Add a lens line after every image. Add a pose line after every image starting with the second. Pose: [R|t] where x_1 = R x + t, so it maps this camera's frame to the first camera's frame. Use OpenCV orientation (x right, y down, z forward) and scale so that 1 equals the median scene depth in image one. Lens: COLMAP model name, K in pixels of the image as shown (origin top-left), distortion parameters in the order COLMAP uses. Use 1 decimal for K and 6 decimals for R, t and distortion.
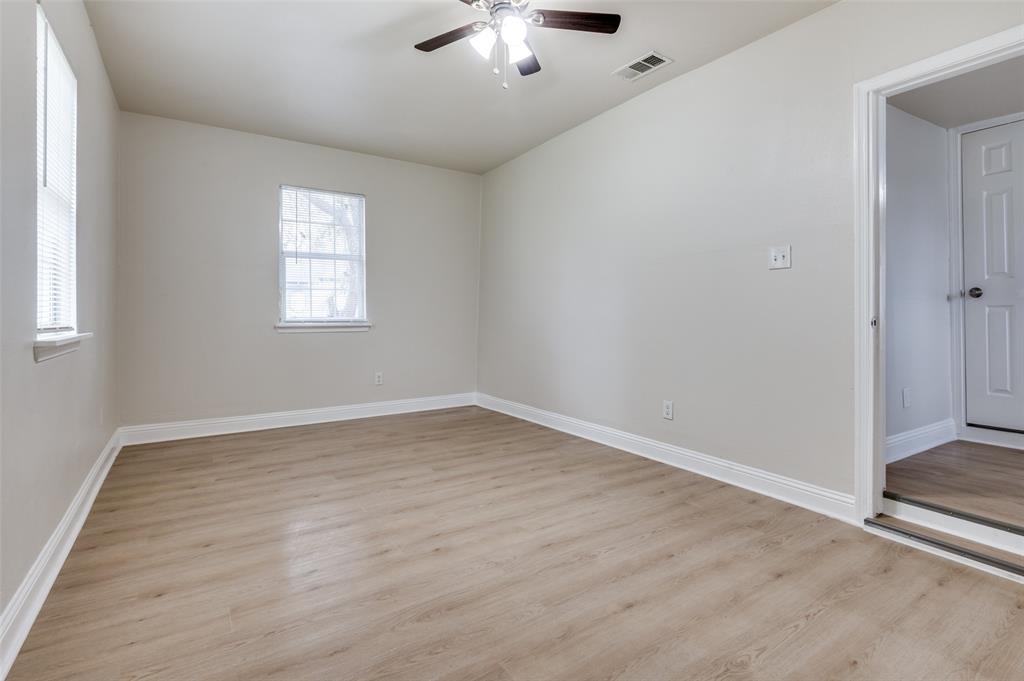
lens RADIAL K [[499.8, 0, 511.8], [0, 499.8, 309.6], [0, 0, 1]] dist [-0.000530, -0.000931]
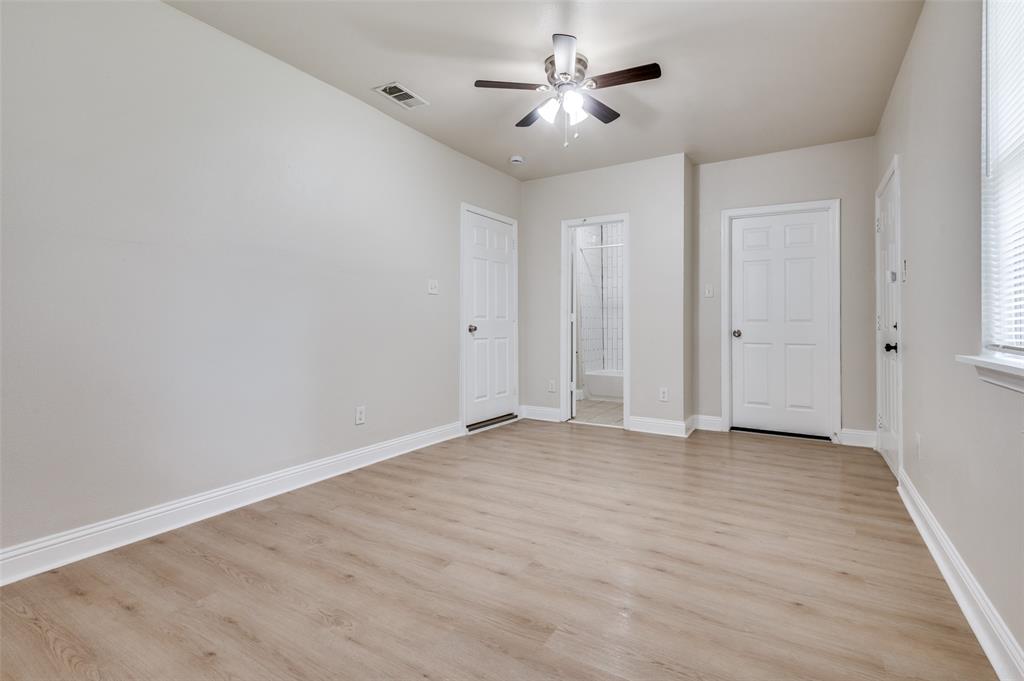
lens RADIAL K [[466.9, 0, 512.5], [0, 466.9, 315.0], [0, 0, 1]] dist [-0.000008, -0.000405]
pose [[-0.423942, 0.012064, 0.905609, -1.007156], [-0.011167, 0.999766, -0.018546, 0.005683], [-0.905621, -0.017976, -0.423708, 1.595026]]
